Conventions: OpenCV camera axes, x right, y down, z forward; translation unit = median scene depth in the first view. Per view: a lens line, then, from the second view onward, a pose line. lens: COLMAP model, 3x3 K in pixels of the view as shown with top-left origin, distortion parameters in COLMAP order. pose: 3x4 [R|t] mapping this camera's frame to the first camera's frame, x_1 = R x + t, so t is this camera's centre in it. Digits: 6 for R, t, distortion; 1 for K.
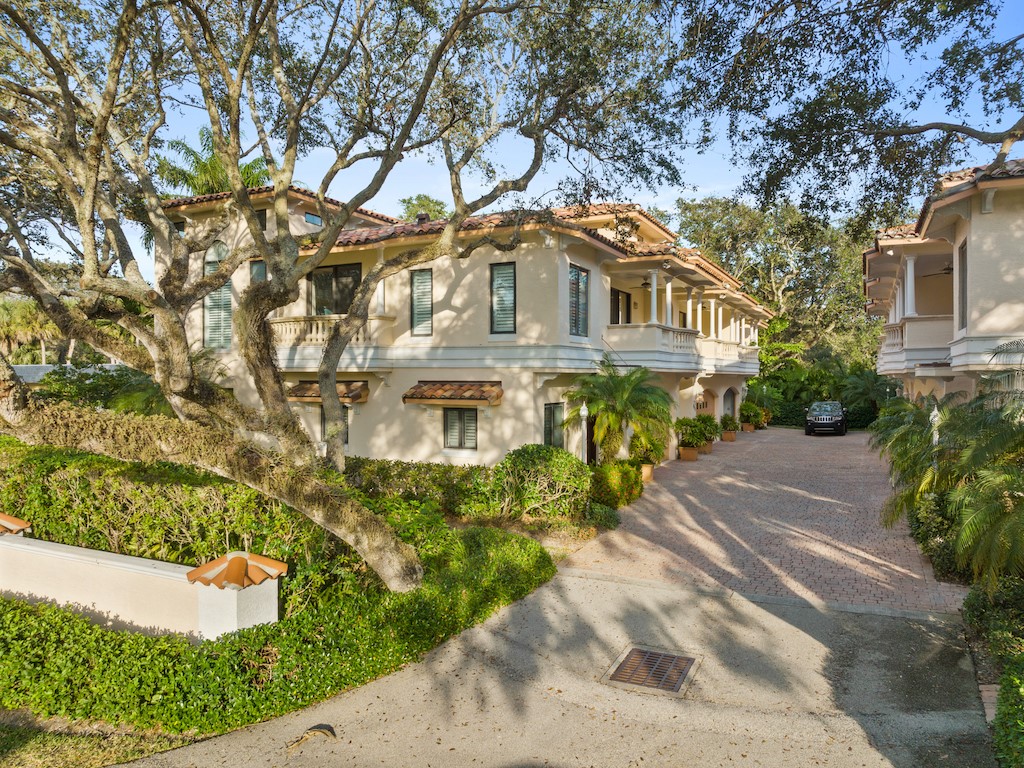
lens RADIAL K [[726.0, 0, 502.4], [0, 726.0, 377.8], [0, 0, 1]] dist [-0.038137, 0.004523]
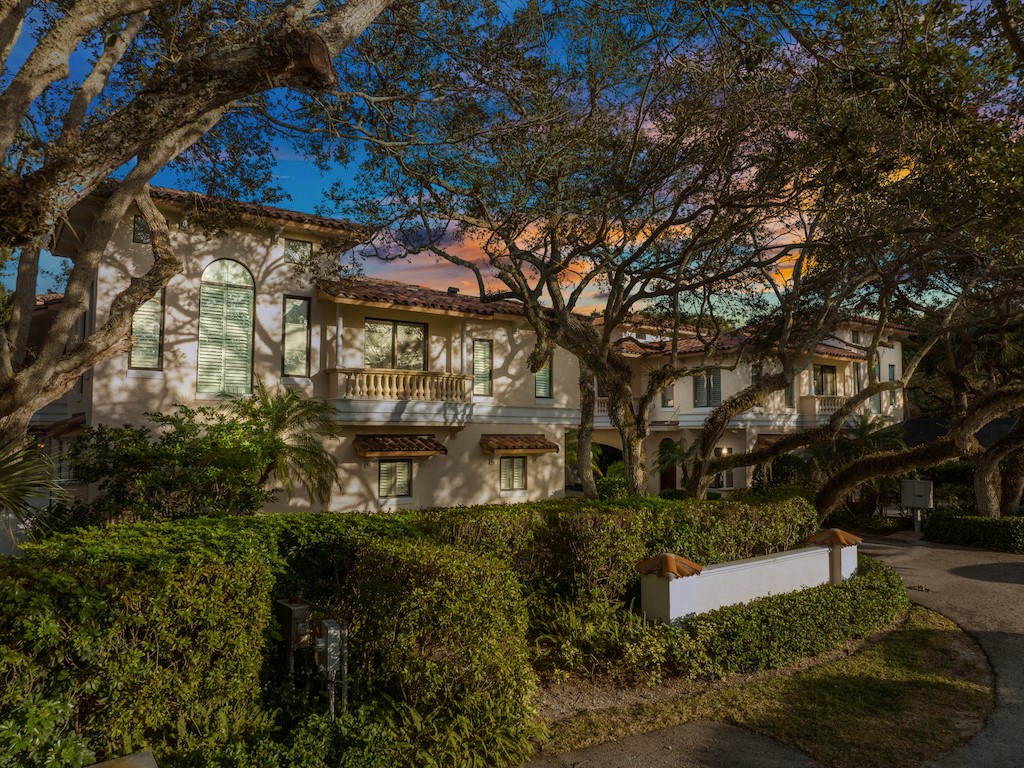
lens RADIAL K [[726.0, 0, 513.5], [0, 726.0, 384.6], [0, 0, 1]] dist [-0.038137, 0.004523]
pose [[0.437950, 0.065719, 0.896594, -1.022722], [0.016359, 0.996577, -0.081039, 0.015680], [-0.898850, 0.050158, 0.435376, 0.403627]]
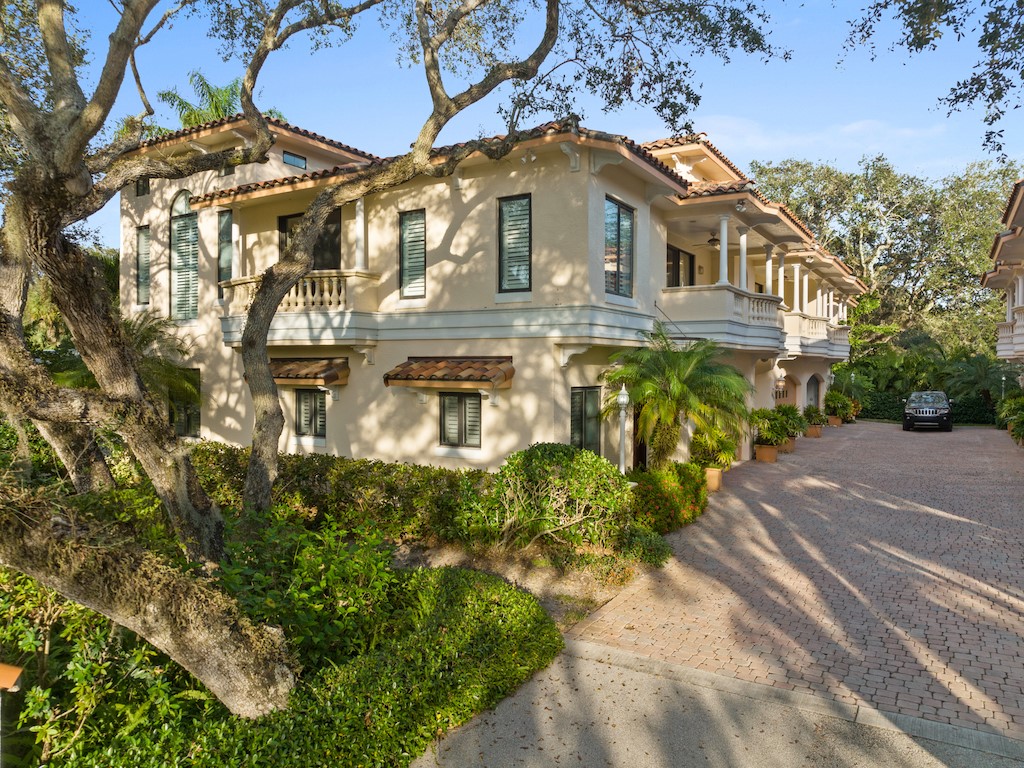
lens RADIAL K [[726.0, 0, 512.4], [0, 726.0, 379.4], [0, 0, 1]] dist [-0.038137, 0.004523]
pose [[0.996997, 0.005396, -0.077249, 0.047993], [-0.004187, 0.999866, 0.015807, 0.014259], [0.077324, -0.015436, 0.996887, 0.227732]]
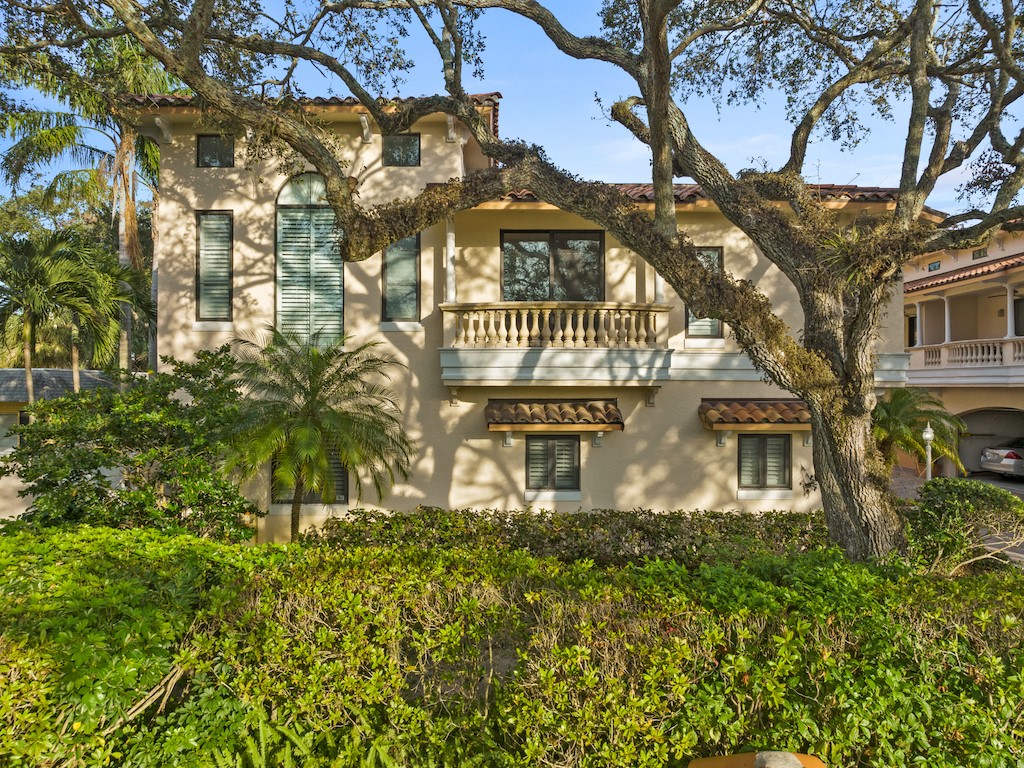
lens RADIAL K [[726.0, 0, 509.3], [0, 726.0, 385.3], [0, 0, 1]] dist [-0.038137, 0.004523]
pose [[0.873998, 0.006803, 0.485882, -0.574914], [0.008057, 0.999562, -0.028489, 0.006791], [-0.485863, 0.028814, 0.873560, 0.412457]]
